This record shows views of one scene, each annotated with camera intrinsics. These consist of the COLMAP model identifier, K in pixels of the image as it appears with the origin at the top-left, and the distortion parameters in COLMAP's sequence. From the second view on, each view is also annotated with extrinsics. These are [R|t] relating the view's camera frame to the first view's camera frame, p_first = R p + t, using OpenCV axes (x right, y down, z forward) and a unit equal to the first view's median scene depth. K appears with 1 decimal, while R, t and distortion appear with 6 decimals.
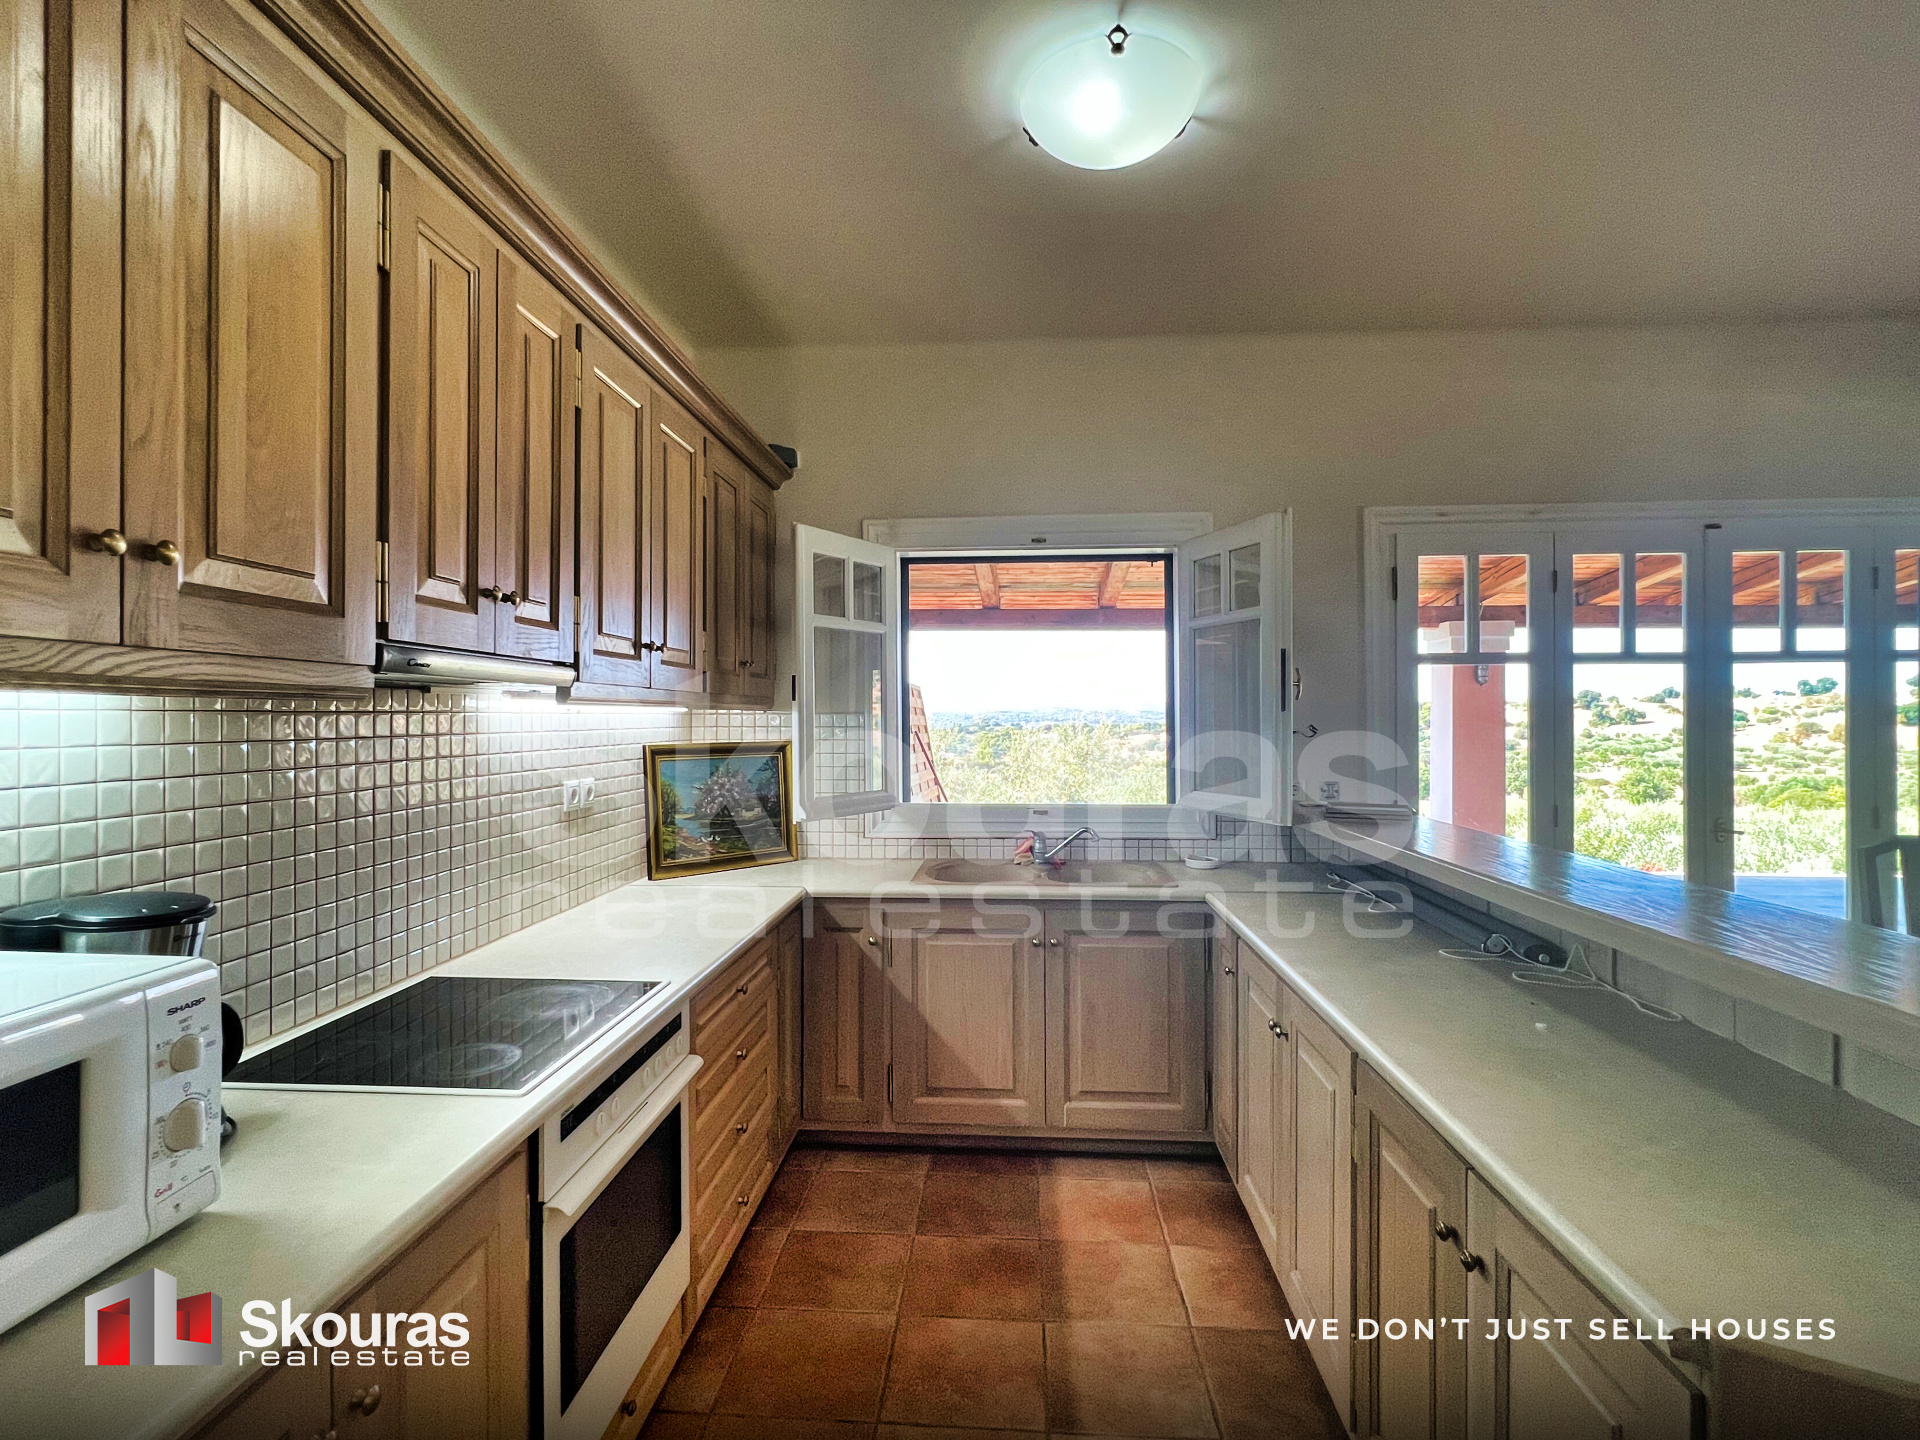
lens RADIAL K [[933.4, 0, 959.9], [0, 933.4, 722.6], [0, 0, 1]] dist [-0.004629, 0.002150]
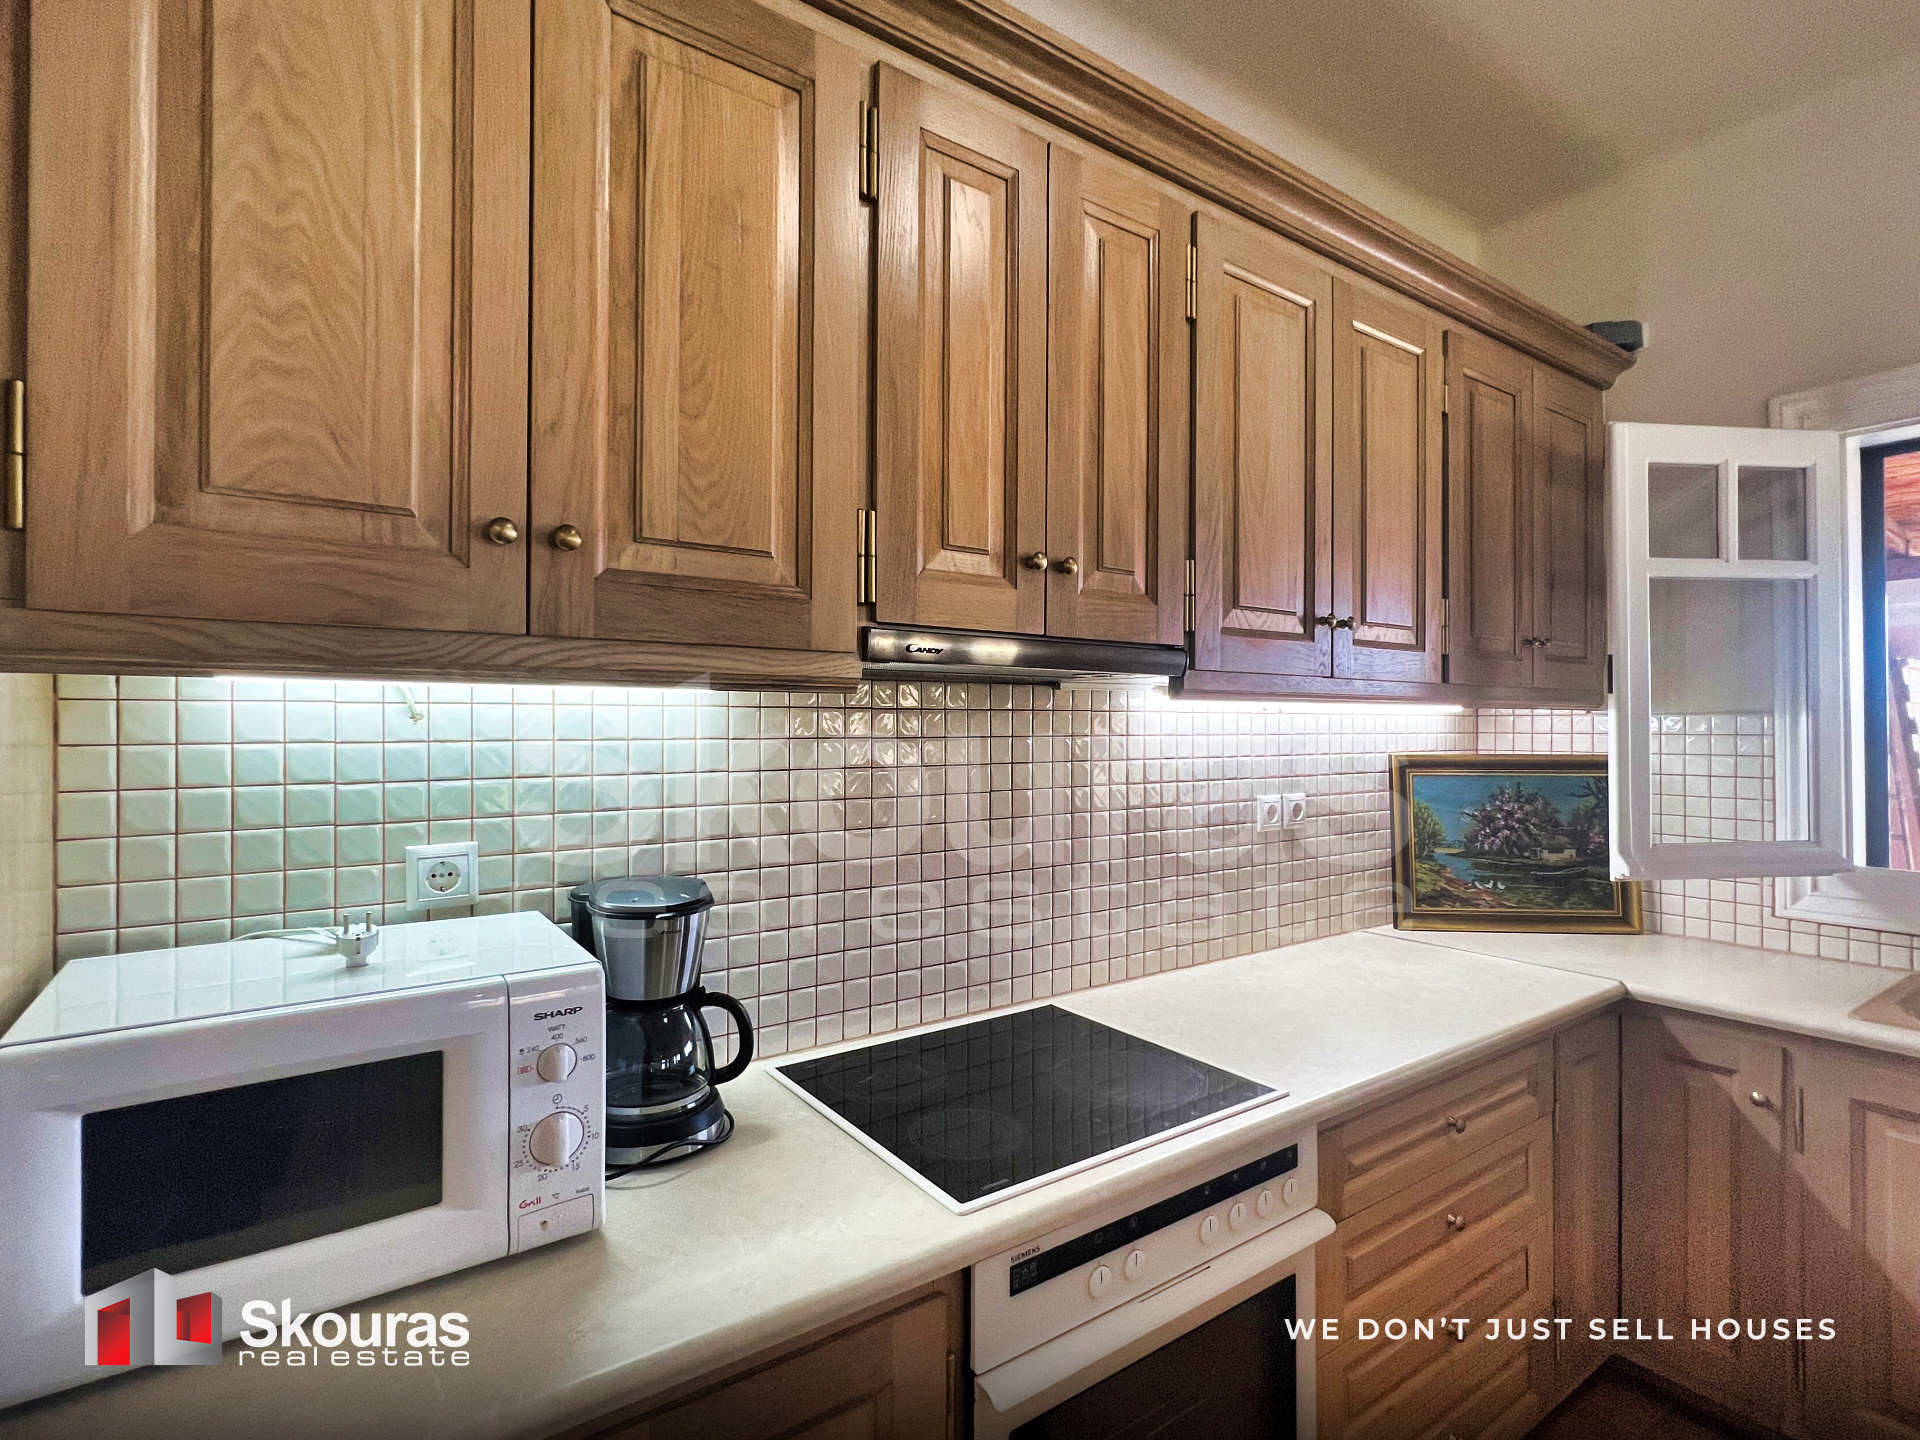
lens RADIAL K [[933.4, 0, 955.5], [0, 933.4, 721.2], [0, 0, 1]] dist [-0.004629, 0.002150]
pose [[0.620780, -0.001011, -0.783984, 0.068615], [-0.007007, 0.999952, -0.006838, 0.005249], [0.783954, 0.009738, 0.620743, 0.312140]]
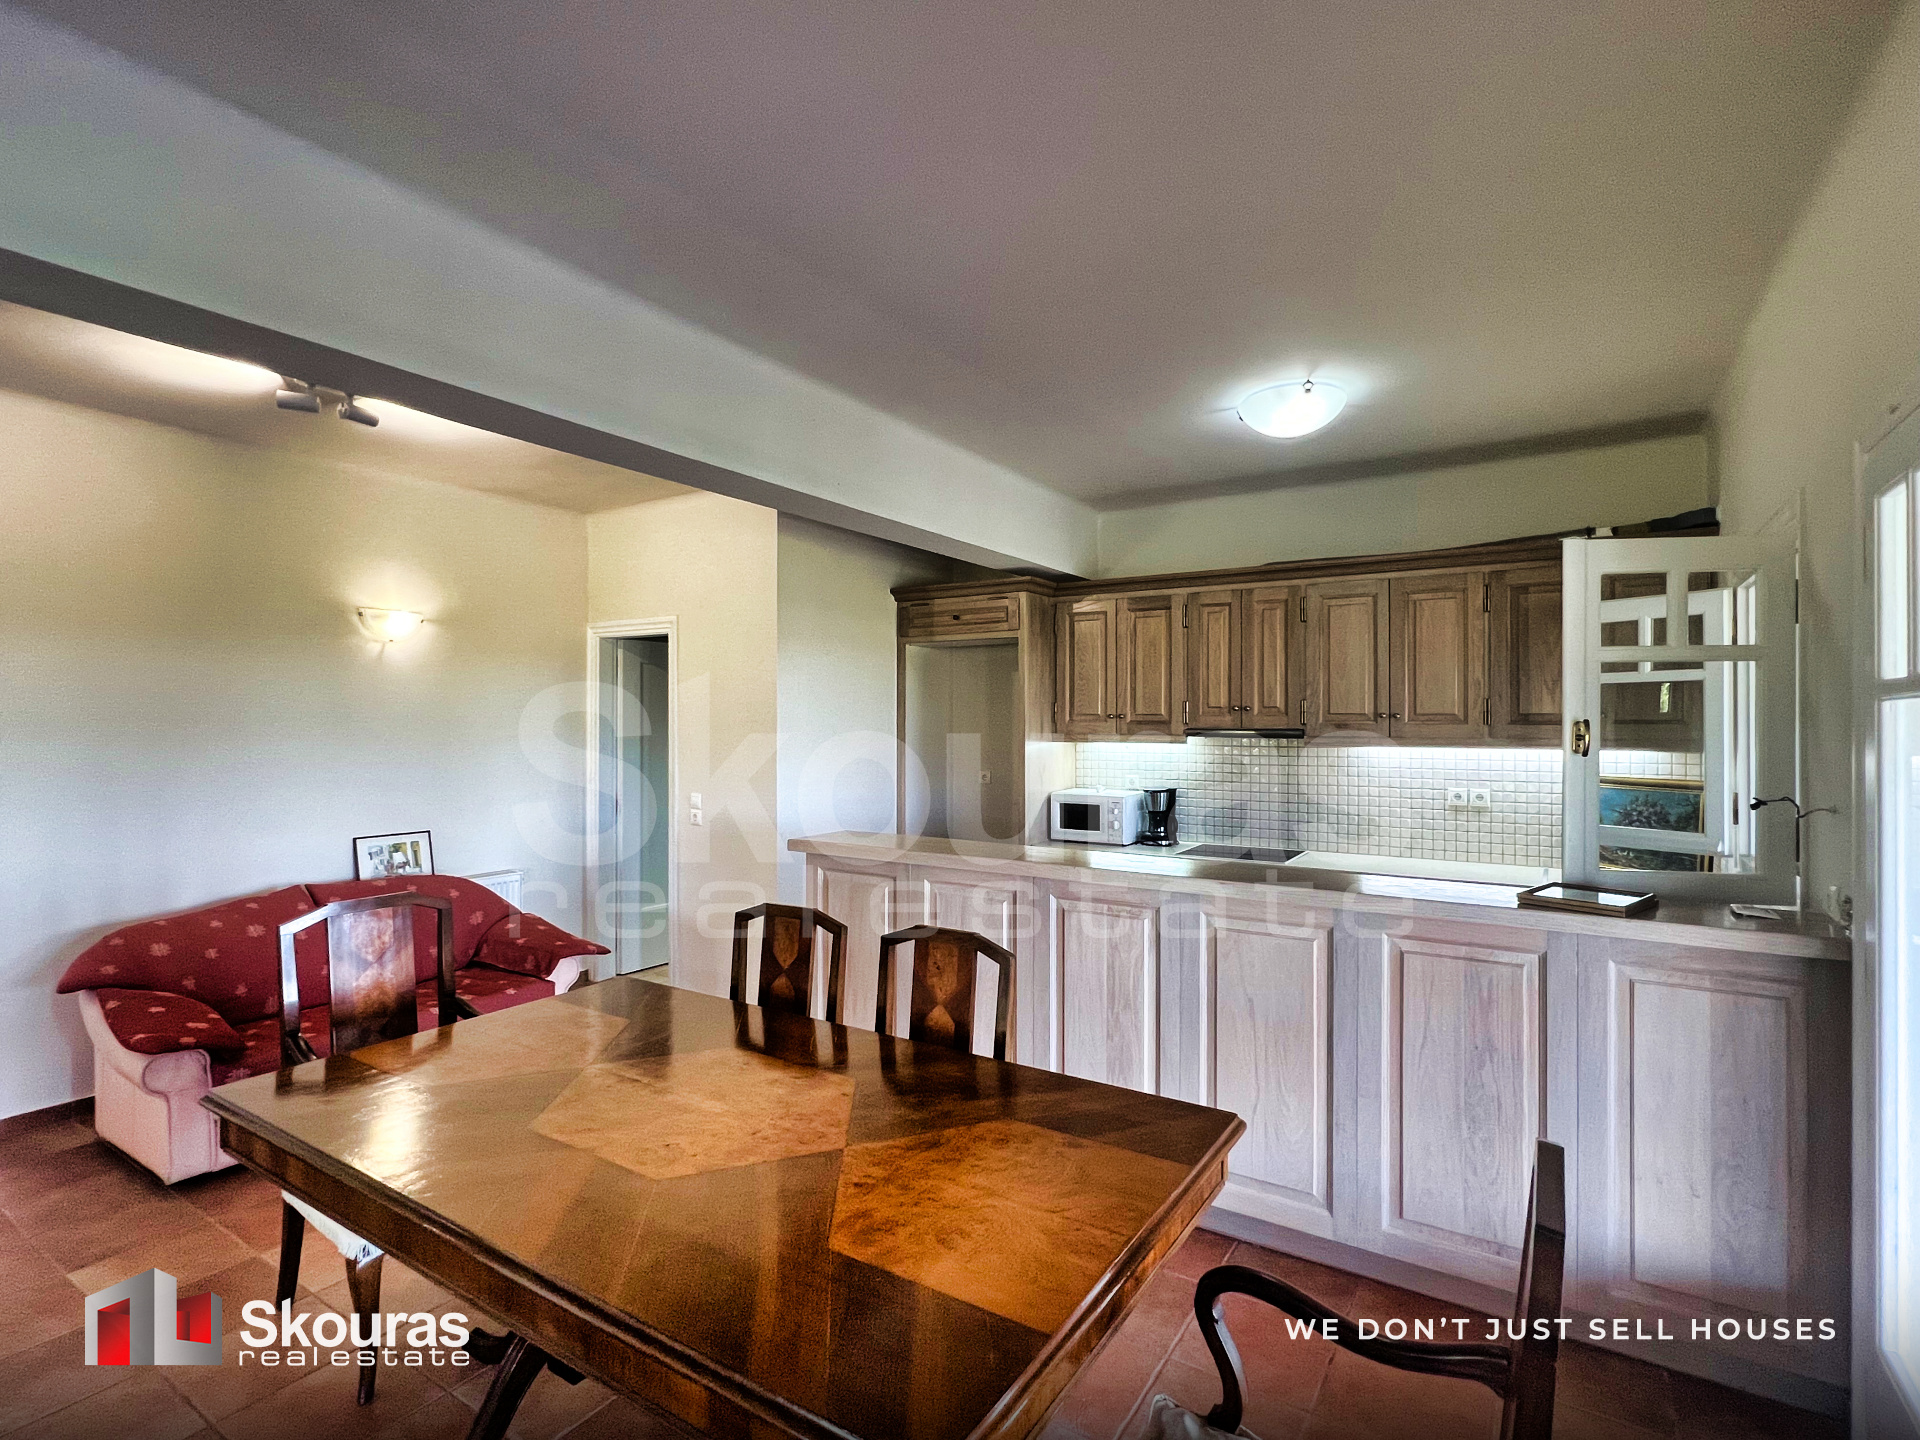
lens RADIAL K [[933.4, 0, 962.8], [0, 933.4, 716.5], [0, 0, 1]] dist [-0.004629, 0.002150]
pose [[-0.479804, -0.002848, -0.877371, 1.819303], [-0.005985, 0.999982, 0.000027, -0.077197], [0.877355, 0.005264, -0.479812, 1.194498]]
